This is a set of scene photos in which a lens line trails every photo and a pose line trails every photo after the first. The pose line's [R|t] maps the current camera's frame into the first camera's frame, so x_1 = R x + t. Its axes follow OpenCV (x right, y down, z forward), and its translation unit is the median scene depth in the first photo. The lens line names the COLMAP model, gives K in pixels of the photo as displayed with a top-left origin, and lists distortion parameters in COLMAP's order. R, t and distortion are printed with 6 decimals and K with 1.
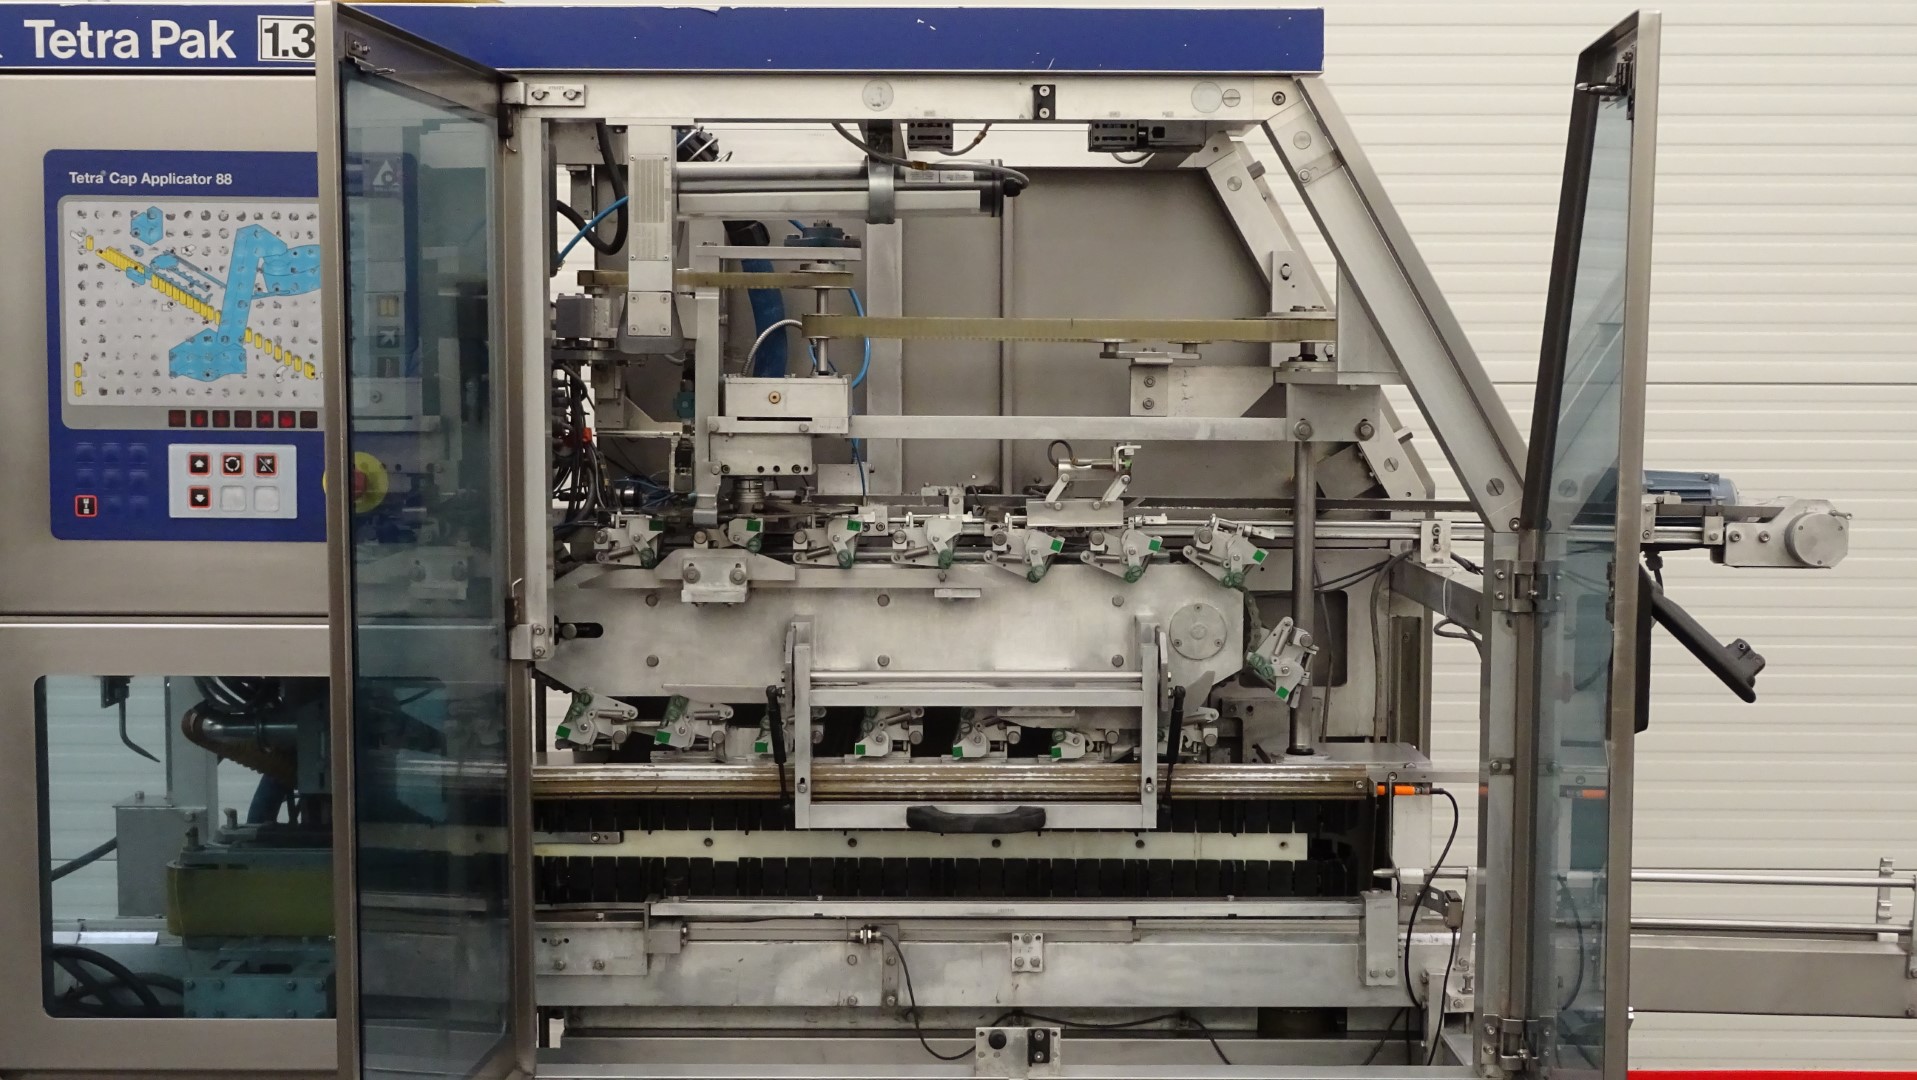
lens RADIAL K [[2476.3, 0, 950.1], [0, 2476.3, 533.0], [0, 0, 1]] dist [0.046479, 0.000000]
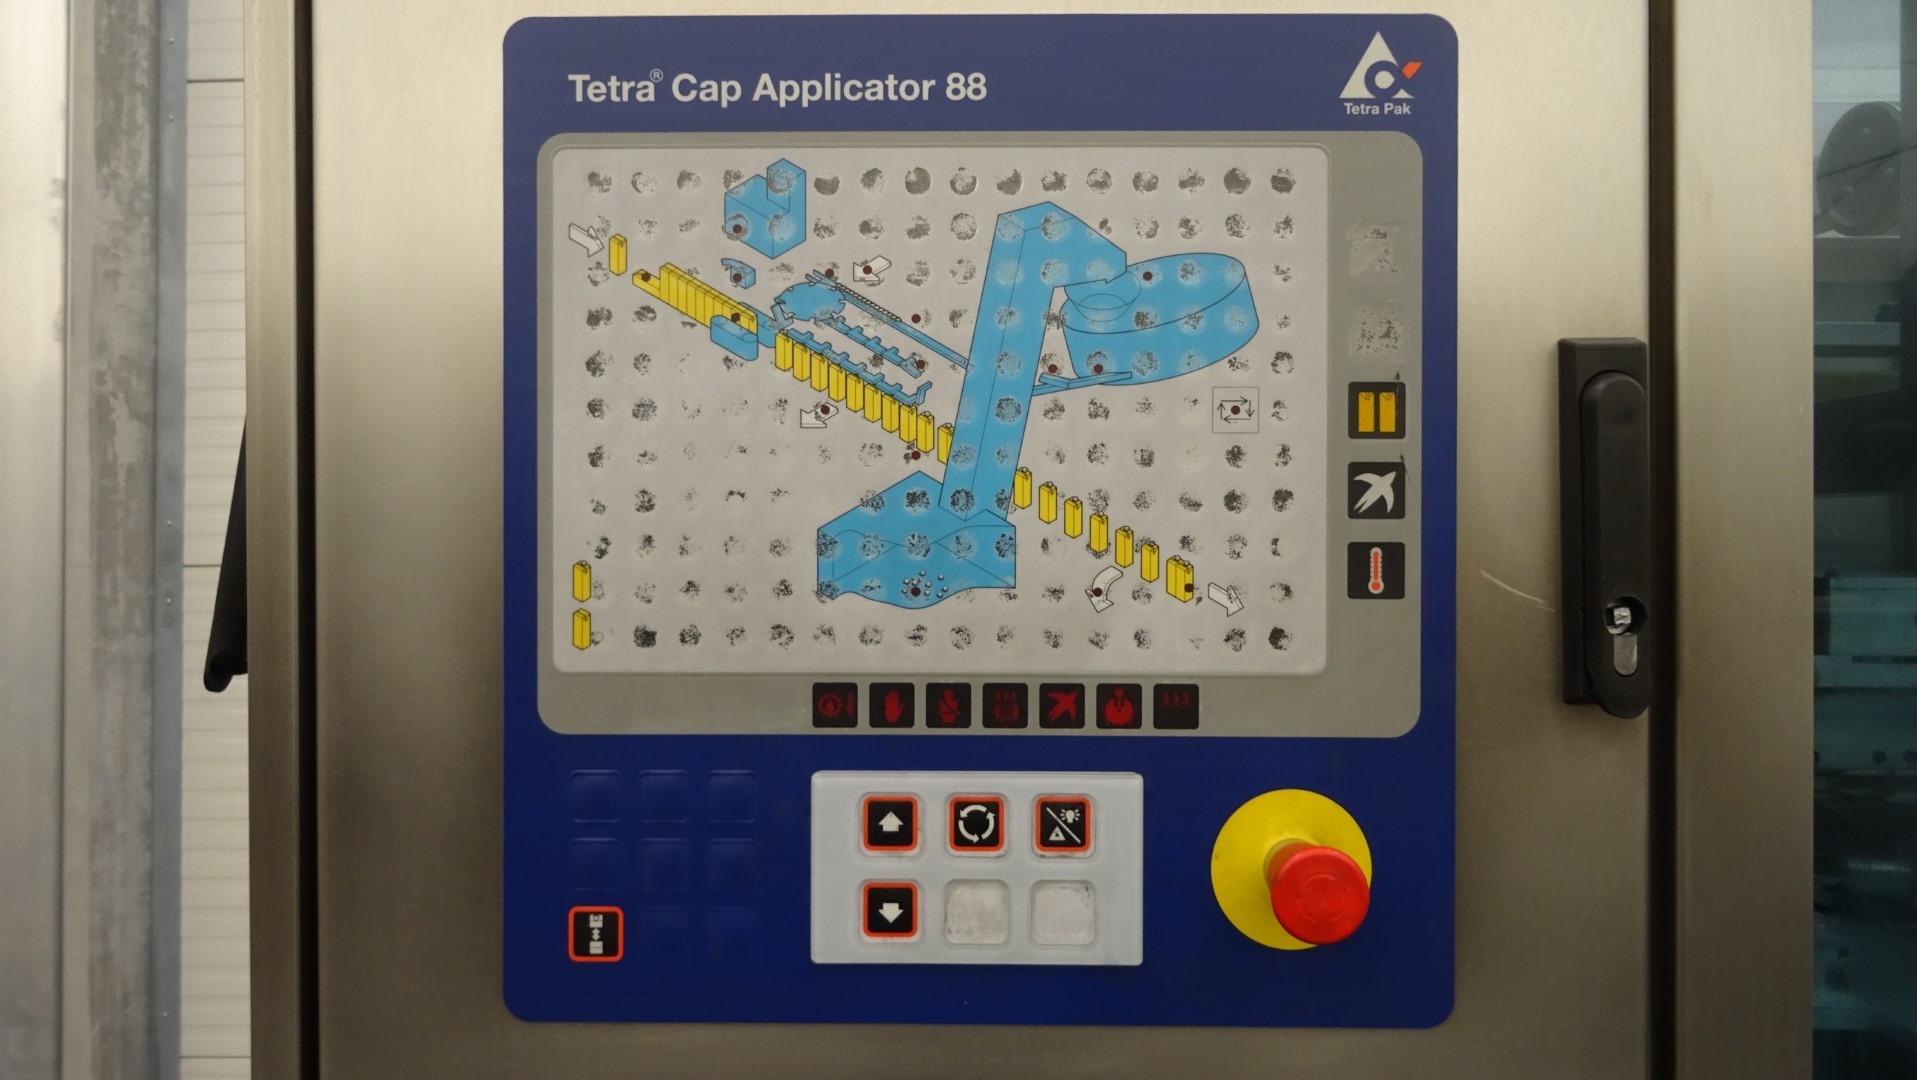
lens RADIAL K [[1355.6, 0, 957.8], [0, 1355.6, 546.1], [0, 0, 1]] dist [0.004611, -0.005806]
pose [[0.999977, -0.005178, 0.004326, -0.291463], [0.005433, 0.998108, -0.061241, -0.057461], [-0.004001, 0.061264, 0.998114, 0.786284]]
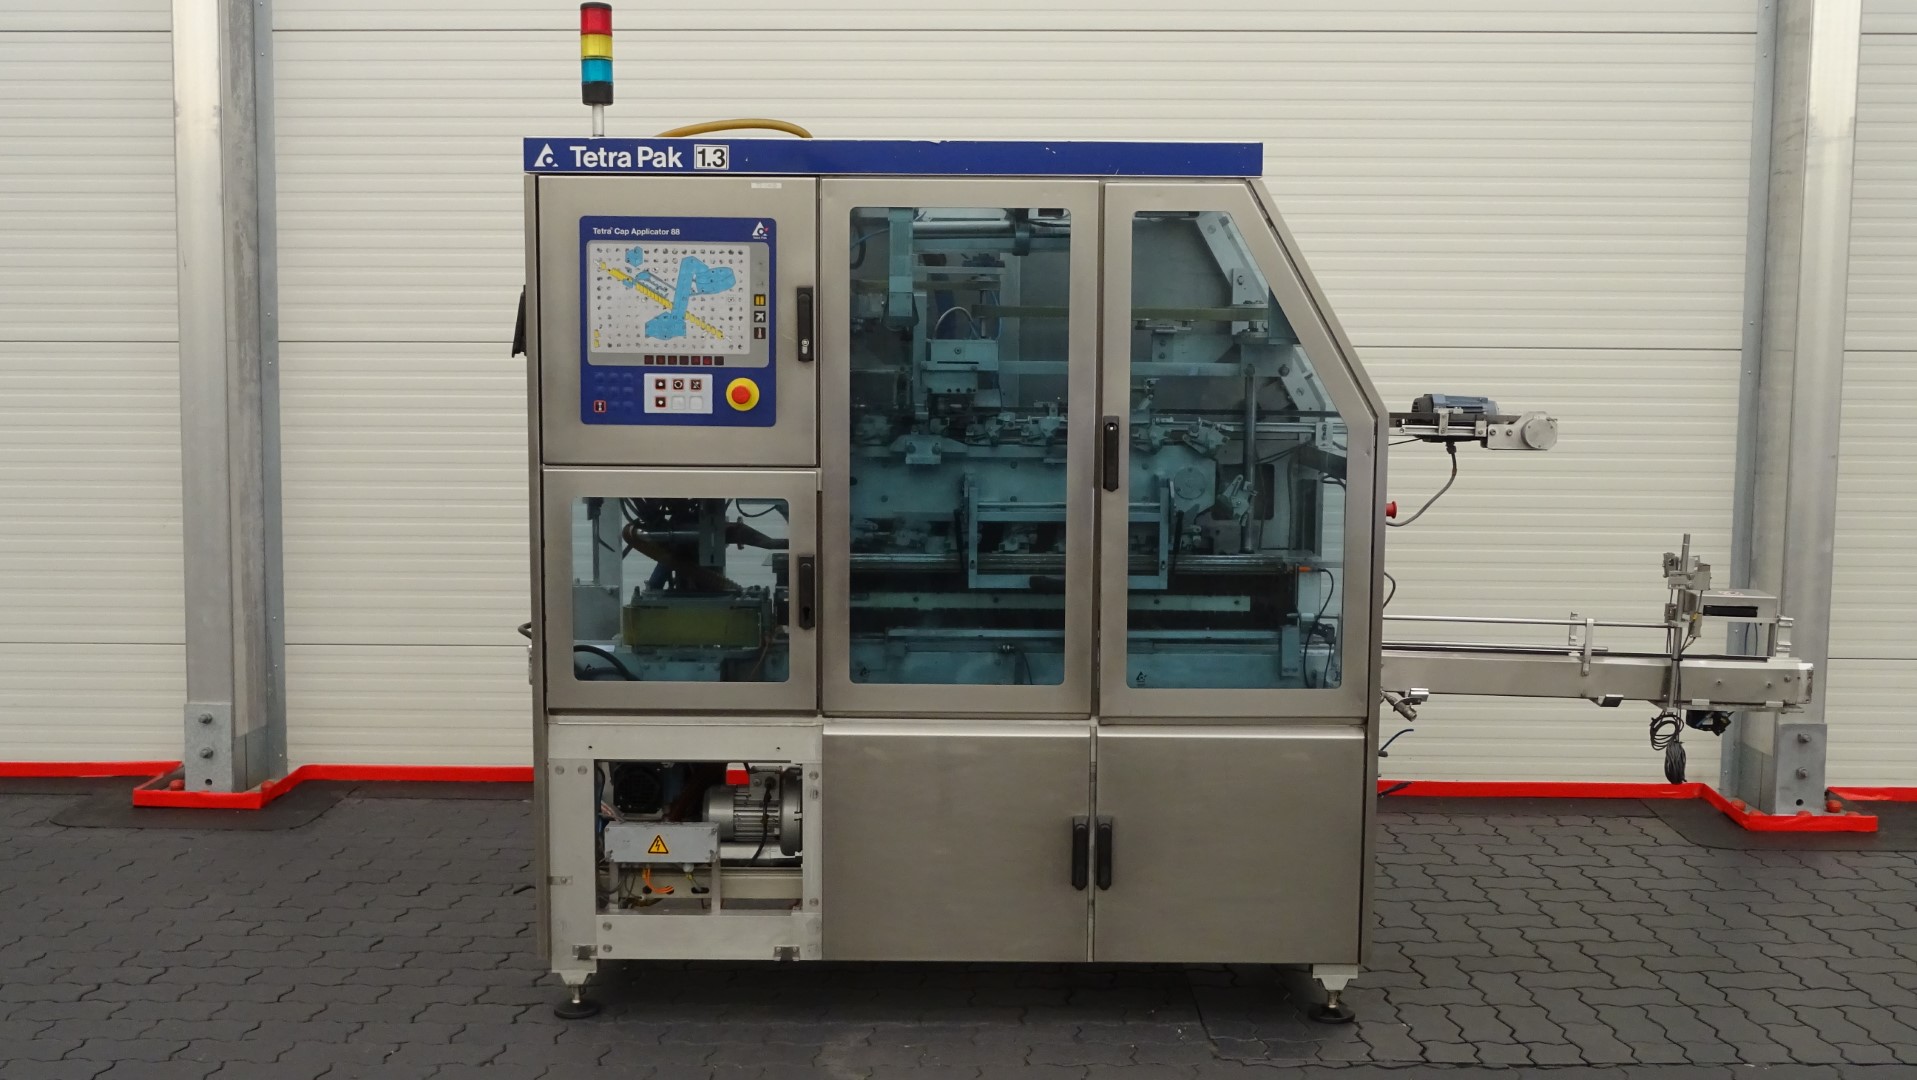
lens RADIAL K [[2068.3, 0, 959.8], [0, 2068.3, 525.8], [0, 0, 1]] dist [0.064144, 0.000000]
pose [[0.999982, 0.004032, 0.004357, -0.082648], [-0.004133, 0.999717, 0.023418, 0.041270], [-0.004261, -0.023436, 0.999716, -0.562410]]
